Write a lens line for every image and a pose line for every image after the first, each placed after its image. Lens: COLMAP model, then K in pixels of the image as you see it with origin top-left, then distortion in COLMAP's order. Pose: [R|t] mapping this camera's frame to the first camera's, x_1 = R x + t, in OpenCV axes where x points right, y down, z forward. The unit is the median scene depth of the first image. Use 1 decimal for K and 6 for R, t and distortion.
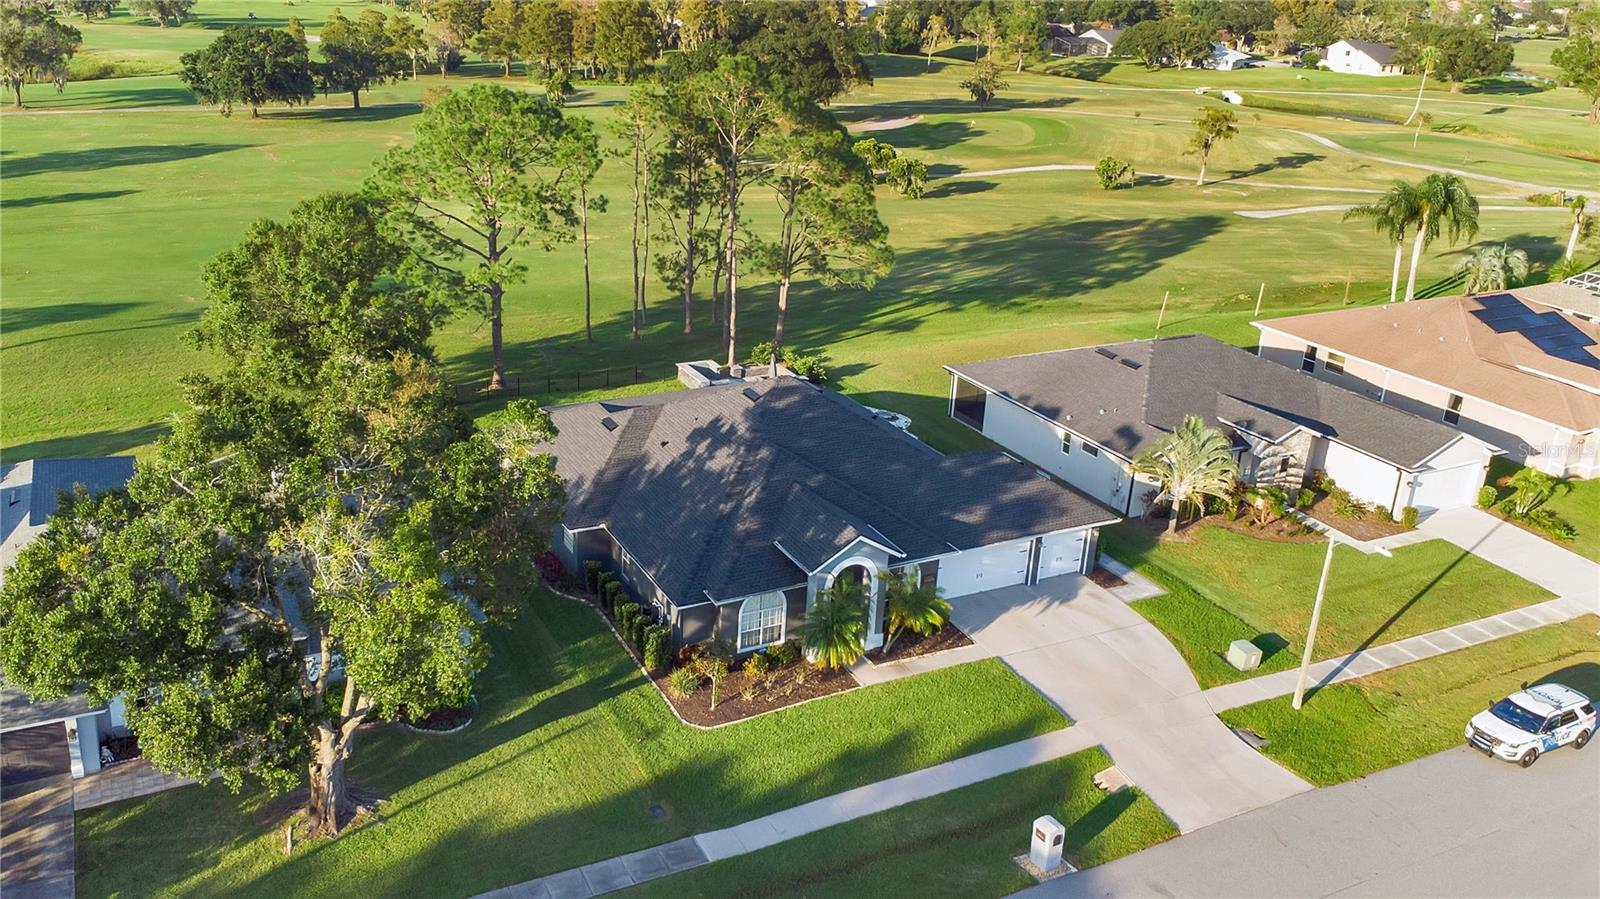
lens RADIAL K [[1239.5, 0, 656.6], [0, 1239.5, 483.1], [0, 0, 1]] dist [0.015896, 0.003250]
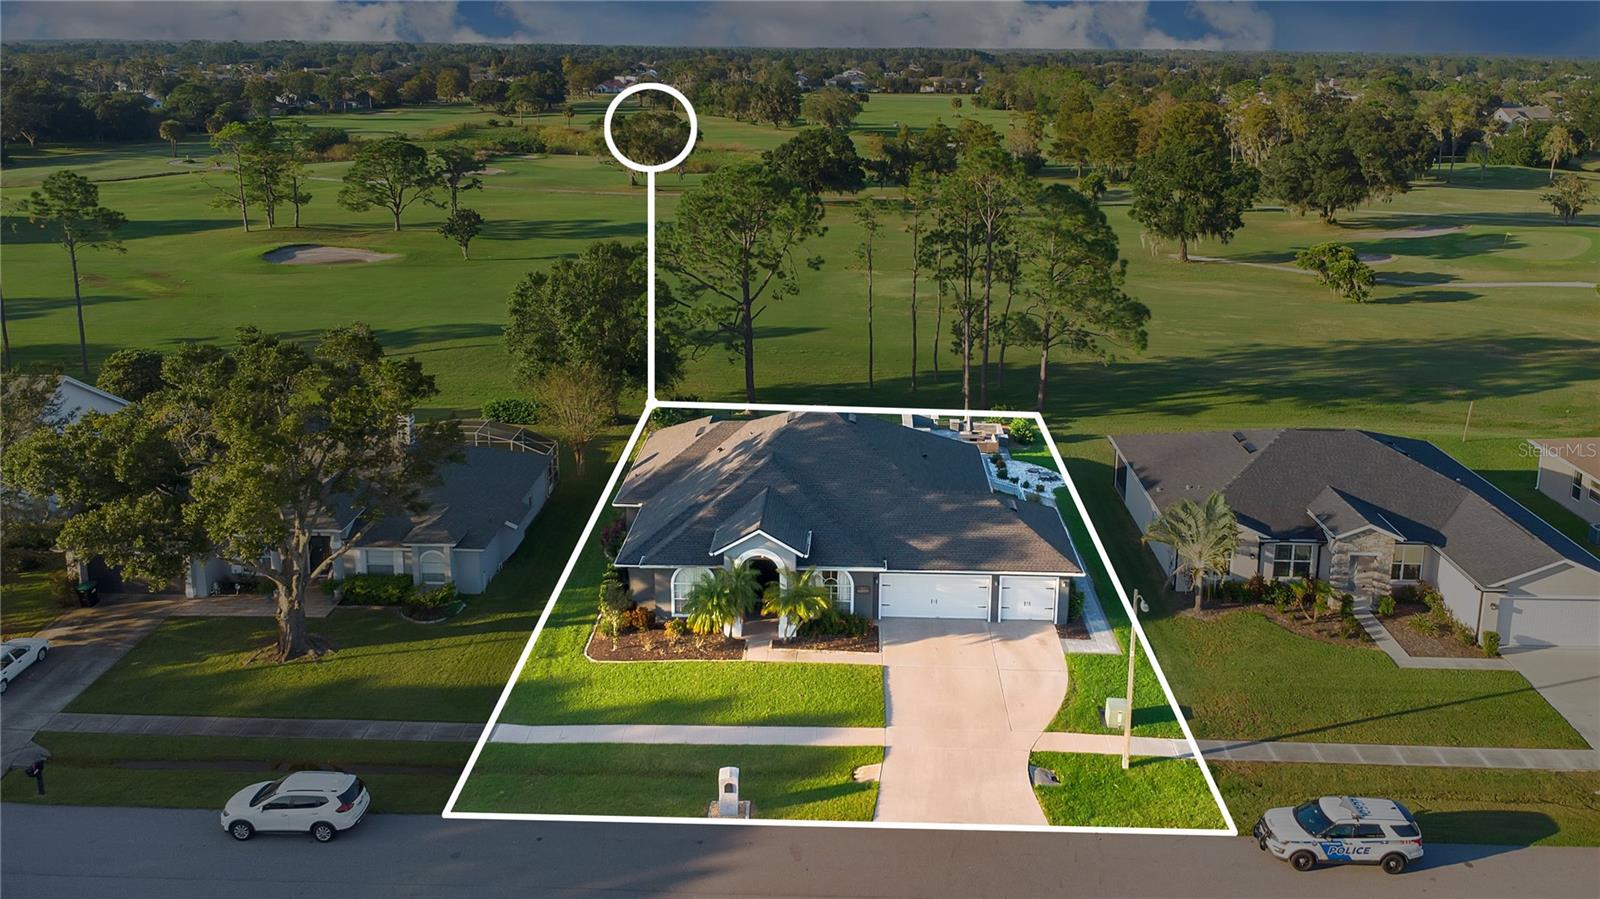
lens RADIAL K [[1182.6, 0, 800.0], [0, 1182.6, 449.5], [0, 0, 1]] dist [0.016850, -0.002545]
pose [[0.900168, 0.121533, -0.418243, 0.512320], [-0.161221, 0.985047, -0.060754, 0.022815], [0.404605, 0.122118, 0.906301, 0.000496]]
